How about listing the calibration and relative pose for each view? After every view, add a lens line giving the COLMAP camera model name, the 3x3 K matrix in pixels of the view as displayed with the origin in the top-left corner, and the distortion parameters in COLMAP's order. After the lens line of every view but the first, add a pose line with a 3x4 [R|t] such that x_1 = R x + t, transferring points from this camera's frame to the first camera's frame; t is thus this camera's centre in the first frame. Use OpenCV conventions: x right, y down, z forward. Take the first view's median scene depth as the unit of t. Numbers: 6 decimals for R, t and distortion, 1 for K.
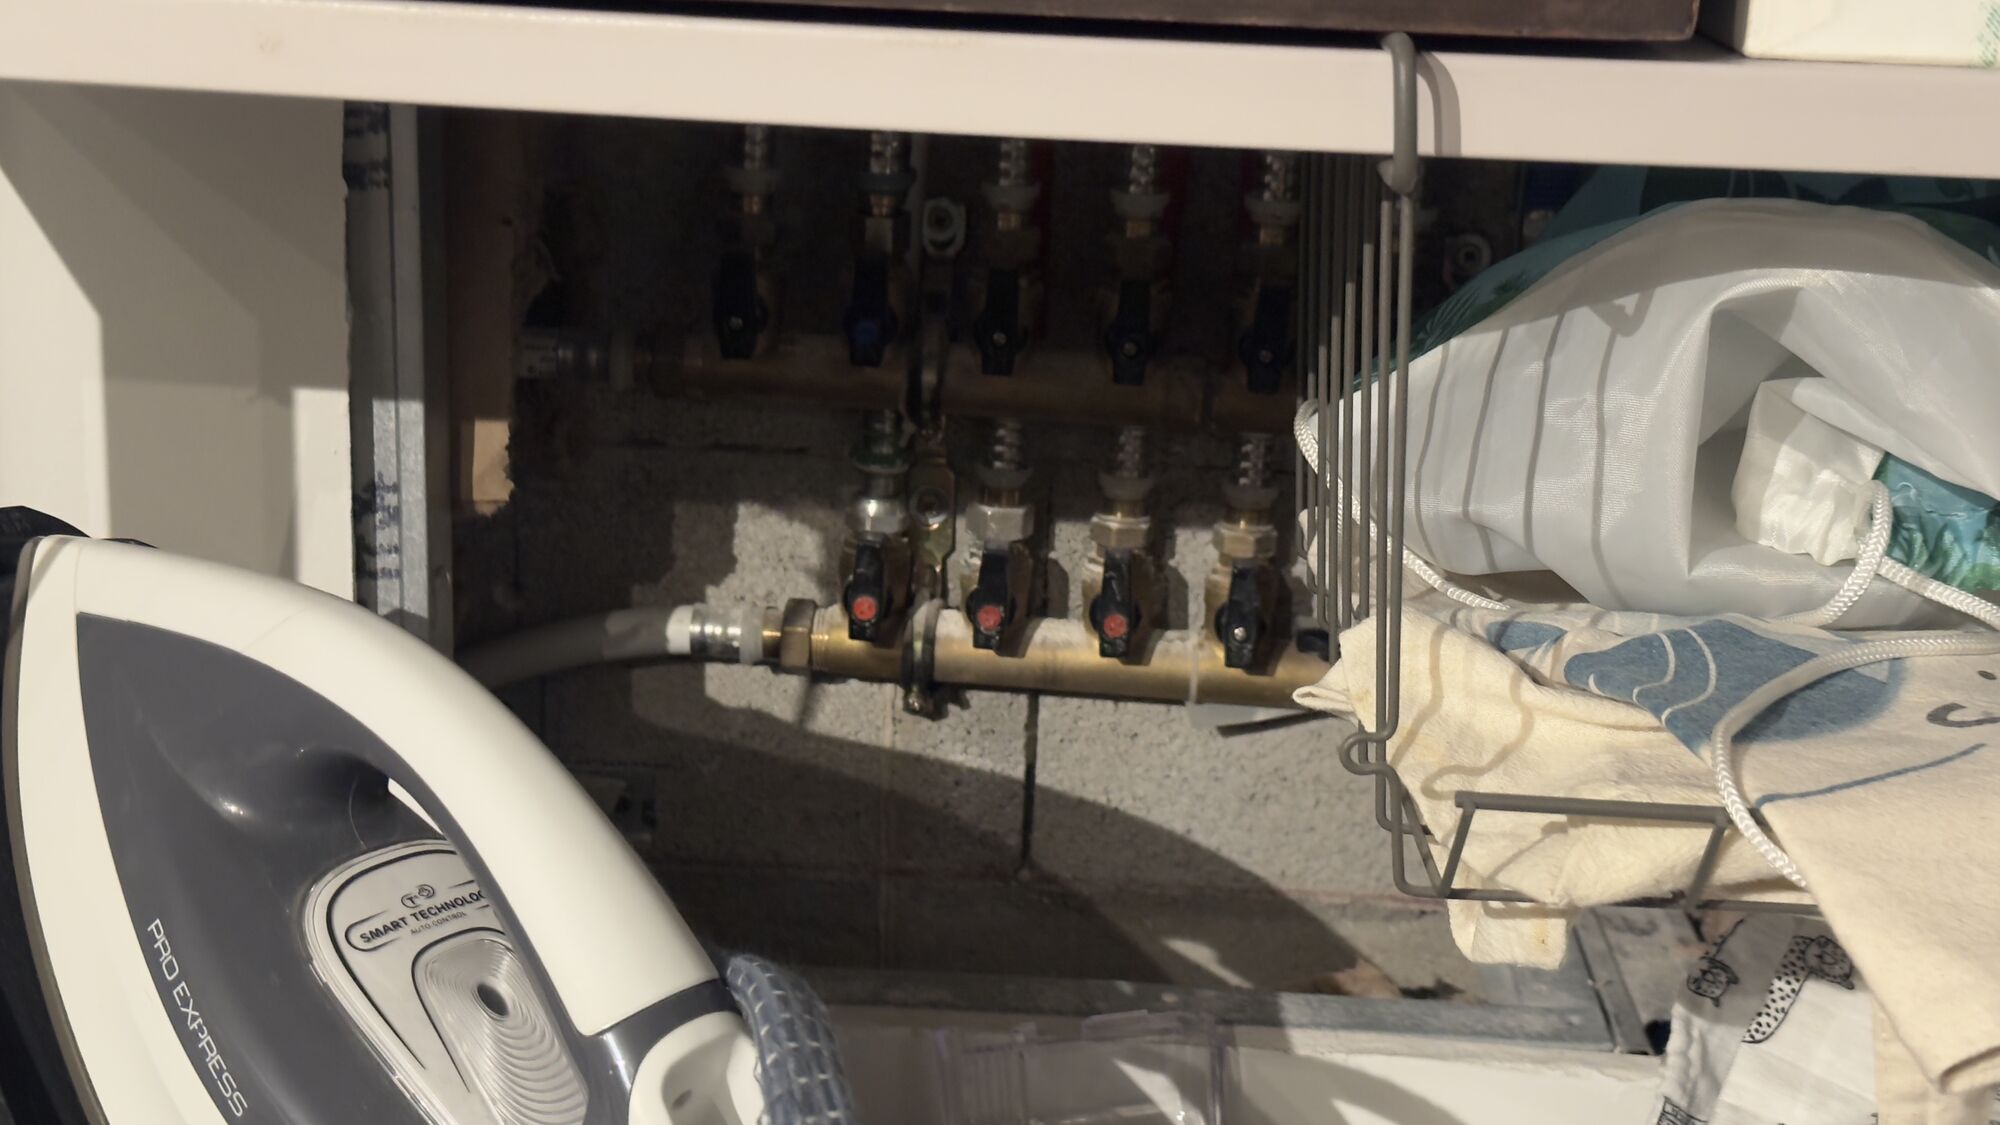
lens RADIAL K [[2784.2, 0, 1000.0], [0, 2784.2, 562.5], [0, 0, 1]] dist [0.004710, 0.001360]
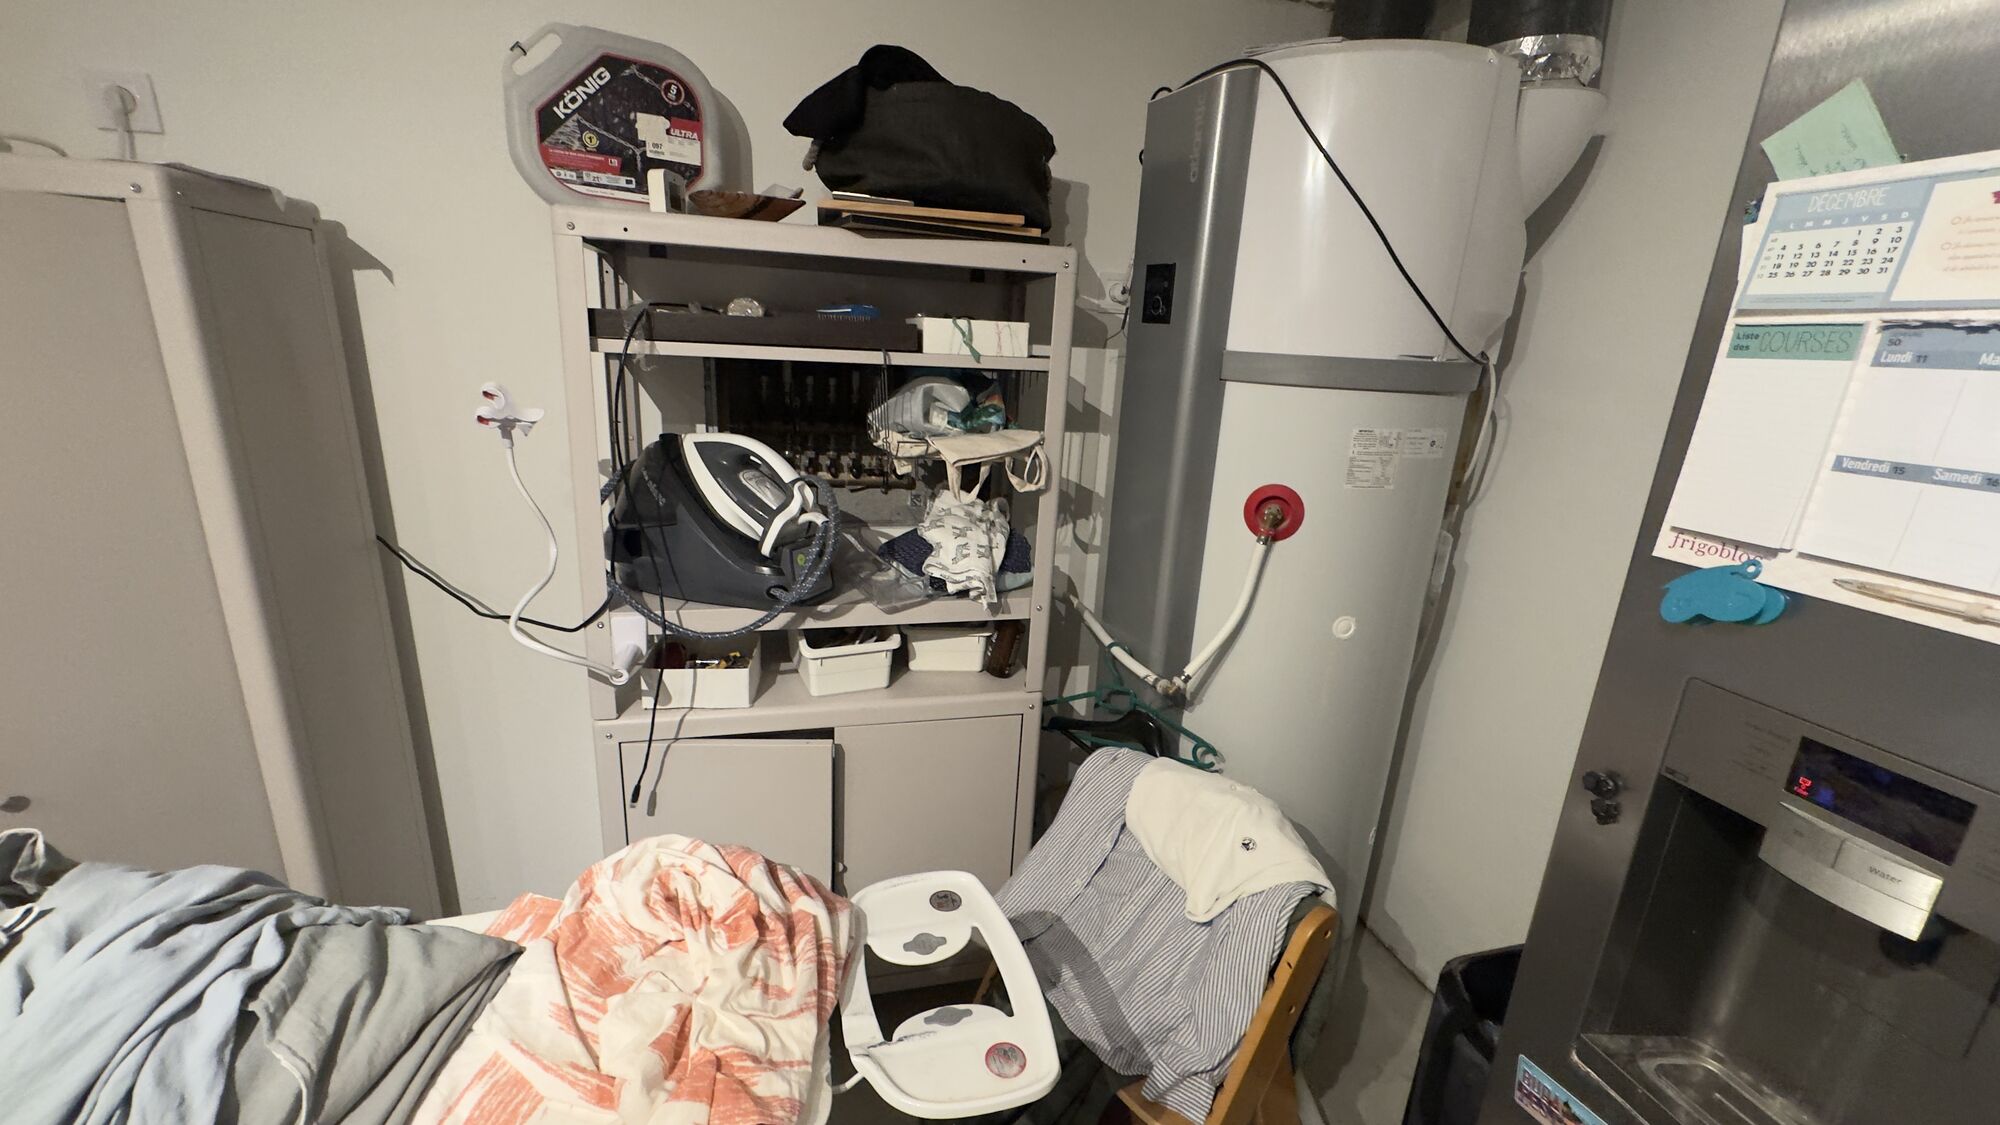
lens RADIAL K [[793.9, 0, 1000.0], [0, 793.9, 562.5], [0, 0, 1]] dist [0.000206, -0.000112]
pose [[0.948328, -0.077270, 0.307738, -0.159470], [0.076711, 0.996956, 0.013934, 0.228310], [-0.307878, 0.010393, 0.951369, -0.713588]]
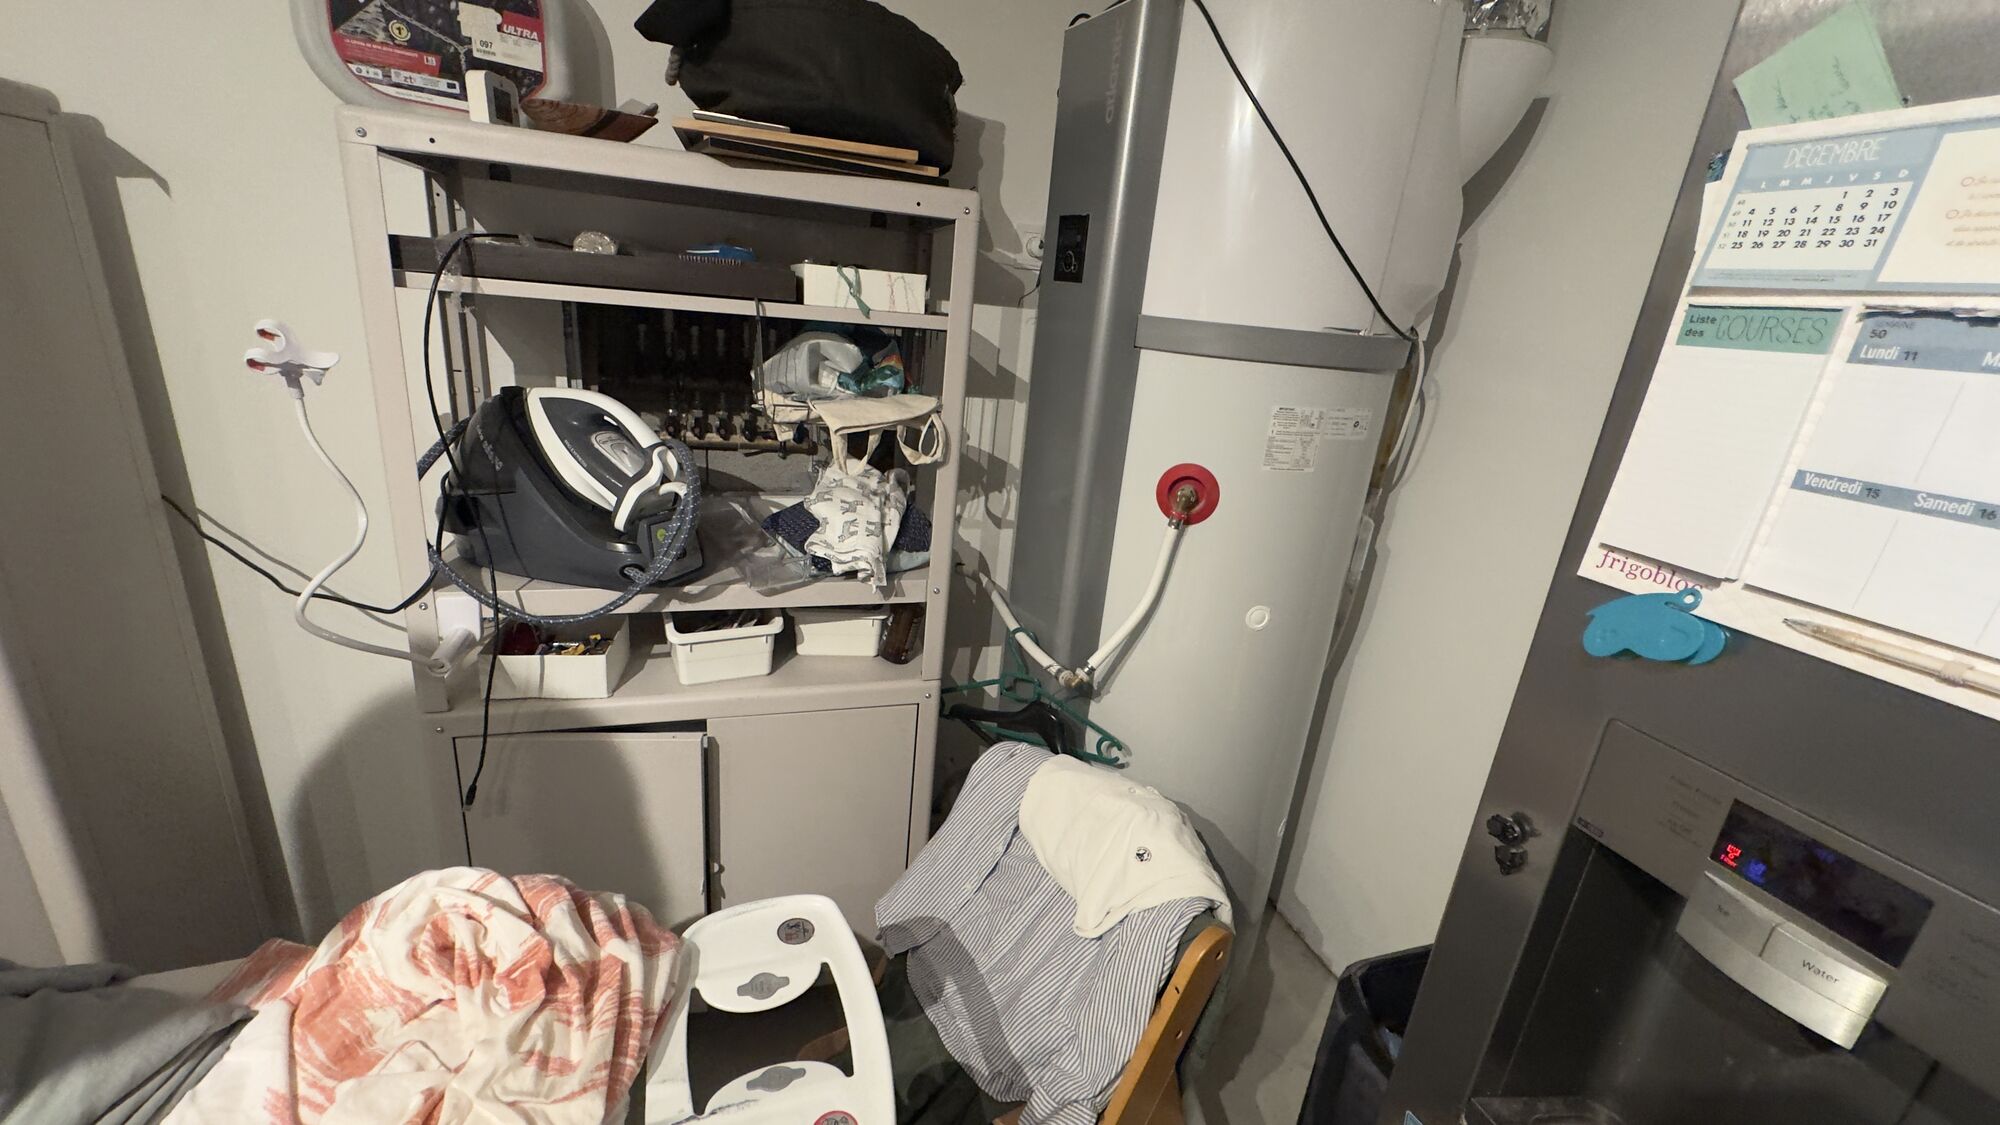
lens RADIAL K [[793.7, 0, 1000.0], [0, 793.7, 562.5], [0, 0, 1]] dist [0.000179, -0.000136]
pose [[0.927228, -0.075520, 0.366804, -0.043517], [0.054635, 0.996256, 0.067007, 0.206768], [-0.370491, -0.042090, 0.927882, -0.634062]]
